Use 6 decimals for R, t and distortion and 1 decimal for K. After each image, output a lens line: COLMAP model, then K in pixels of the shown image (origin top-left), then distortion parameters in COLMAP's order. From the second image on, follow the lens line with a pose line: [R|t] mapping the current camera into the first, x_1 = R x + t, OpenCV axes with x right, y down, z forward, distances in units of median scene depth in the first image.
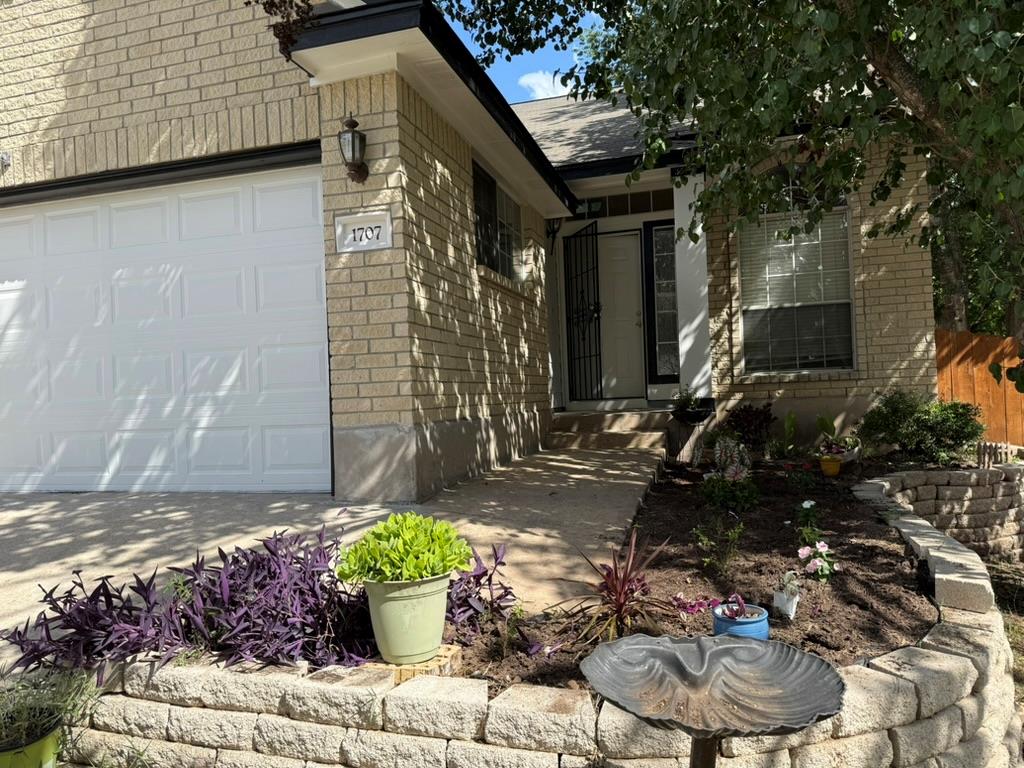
lens RADIAL K [[717.3, 0, 512.0], [0, 717.3, 384.0], [0, 0, 1]] dist [0.078191, -0.109954]
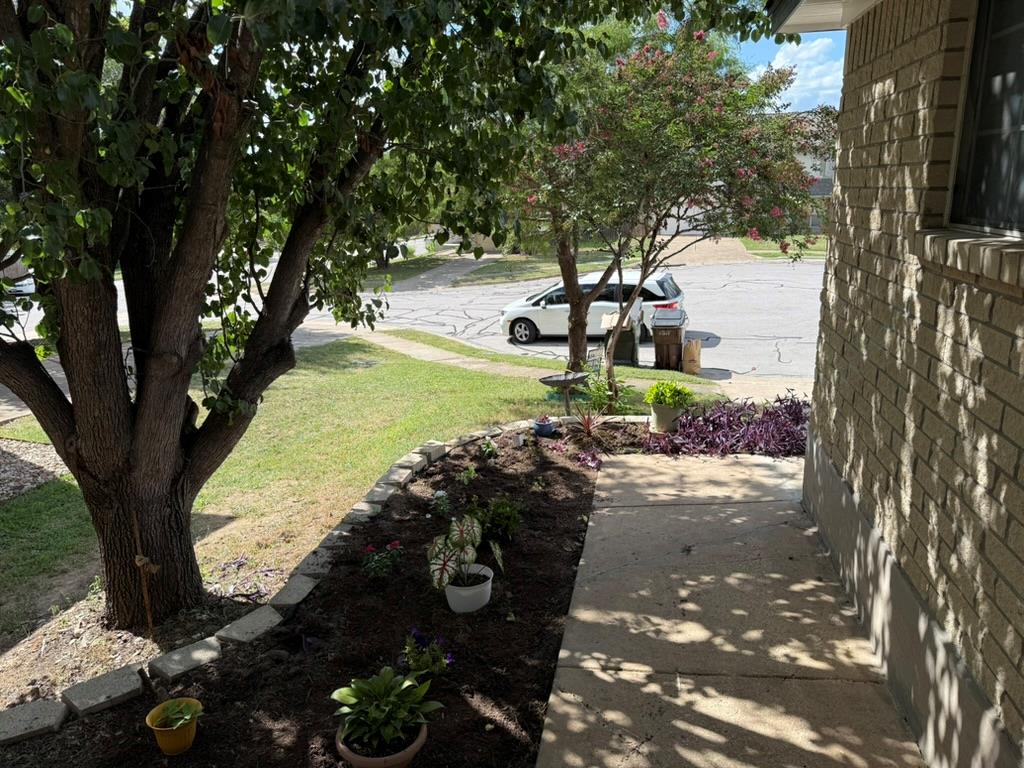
lens RADIAL K [[717.3, 0, 512.0], [0, 717.3, 384.0], [0, 0, 1]] dist [0.078191, -0.109954]
pose [[-0.994364, 0.078443, -0.071316, 0.272013], [0.057640, 0.964605, 0.257324, -0.223800], [0.088977, 0.251763, -0.963690, 1.579079]]
